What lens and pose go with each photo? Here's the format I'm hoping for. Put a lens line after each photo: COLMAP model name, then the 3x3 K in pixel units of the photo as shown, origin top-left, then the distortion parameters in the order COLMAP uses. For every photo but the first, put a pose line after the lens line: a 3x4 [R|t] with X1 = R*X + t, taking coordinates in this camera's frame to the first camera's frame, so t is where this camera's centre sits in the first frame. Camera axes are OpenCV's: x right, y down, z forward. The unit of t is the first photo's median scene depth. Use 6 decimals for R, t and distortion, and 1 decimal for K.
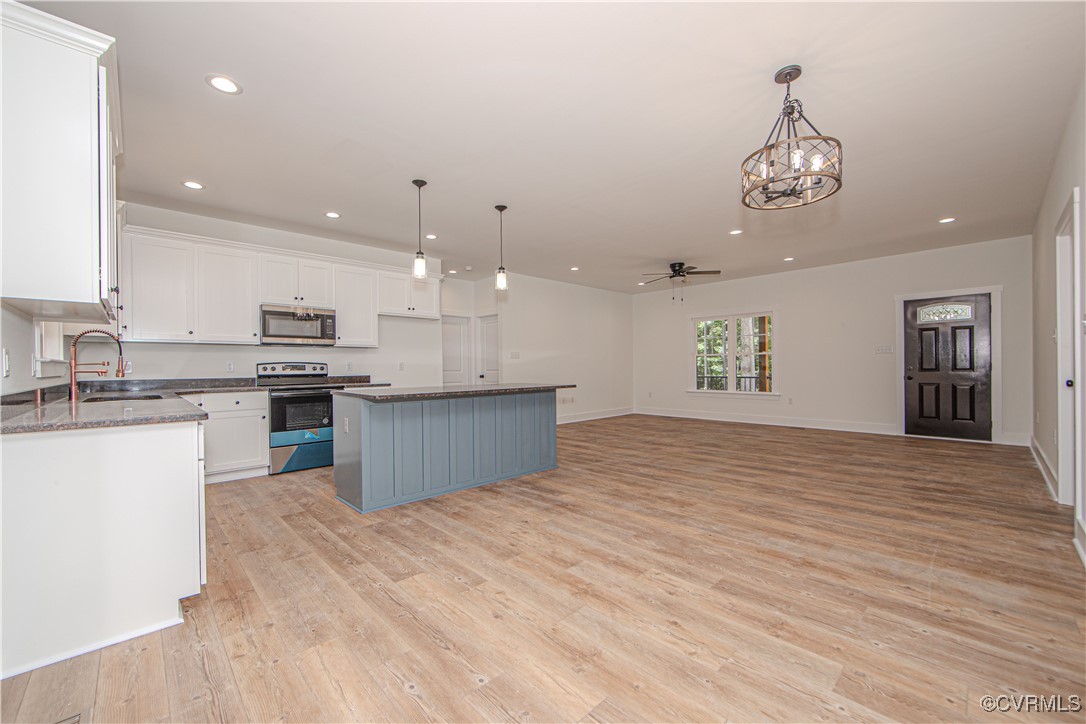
lens RADIAL K [[501.9, 0, 535.7], [0, 501.9, 362.7], [0, 0, 1]] dist [-0.000817, 0.000178]
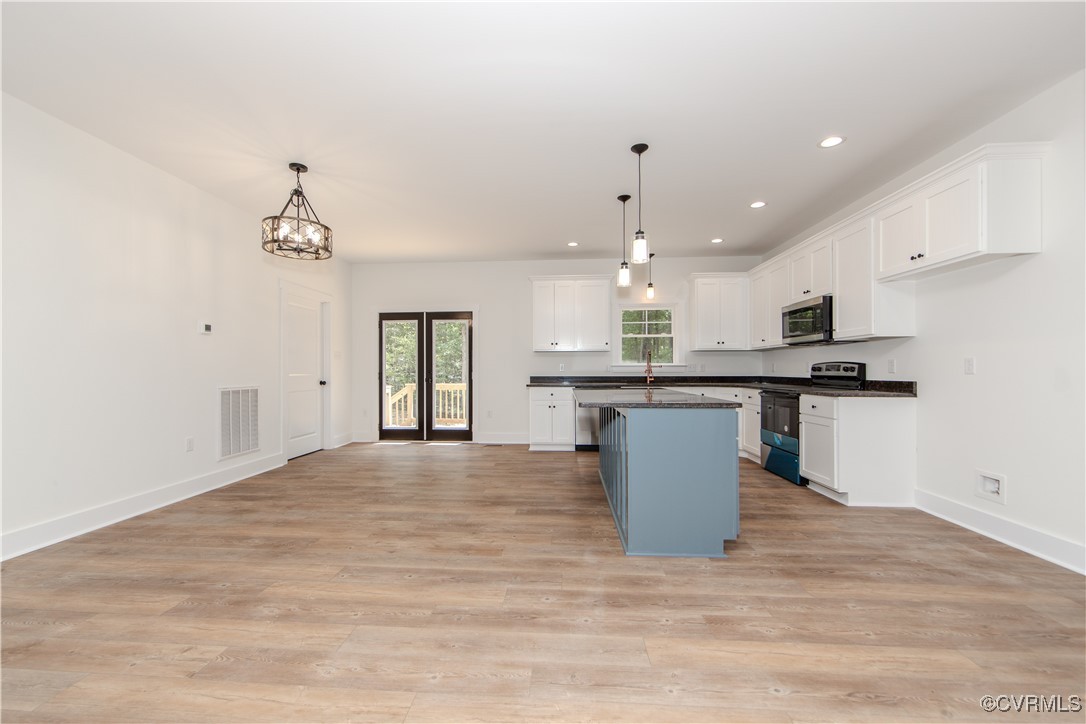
lens RADIAL K [[472.7, 0, 536.3], [0, 472.7, 365.9], [0, 0, 1]] dist [-0.004220, 0.000290]
pose [[-0.786135, 0.007912, -0.618005, 0.533266], [0.015151, 0.999864, -0.006473, 0.004339], [0.617870, -0.014452, -0.786148, 1.639497]]
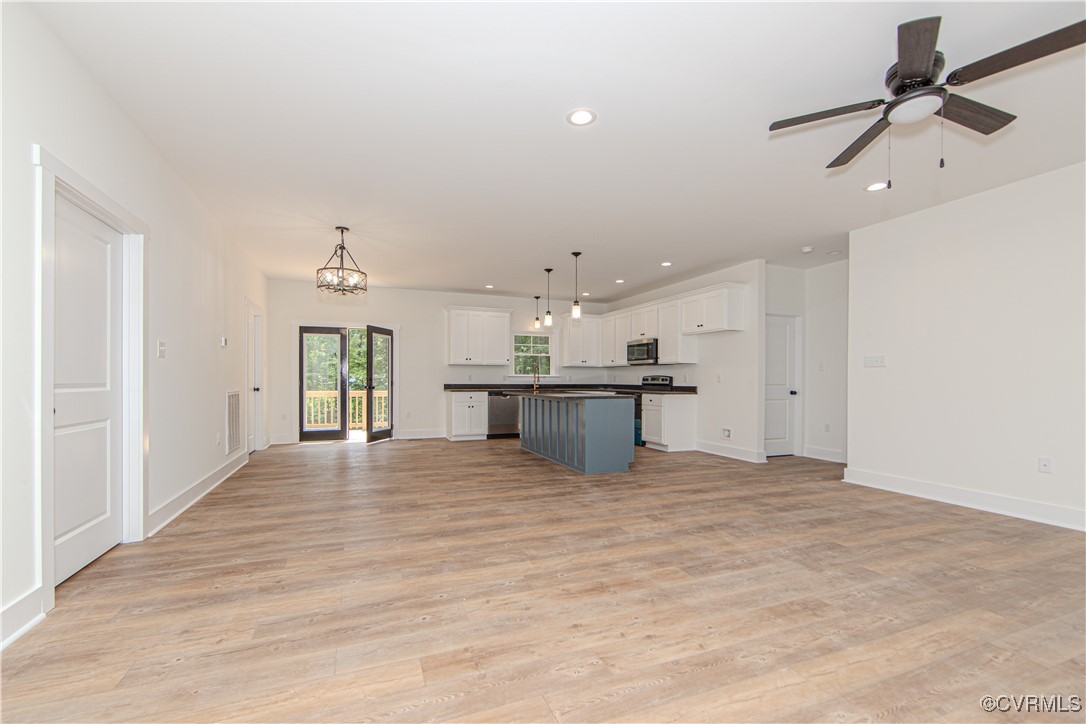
lens RADIAL K [[487.6, 0, 546.3], [0, 487.6, 373.4], [0, 0, 1]] dist [-0.001024, -0.000040]
pose [[-0.453149, -0.003160, -0.891429, 1.219620], [0.005907, 0.999961, -0.006548, -0.000058], [0.891415, -0.008233, -0.453113, 1.698888]]
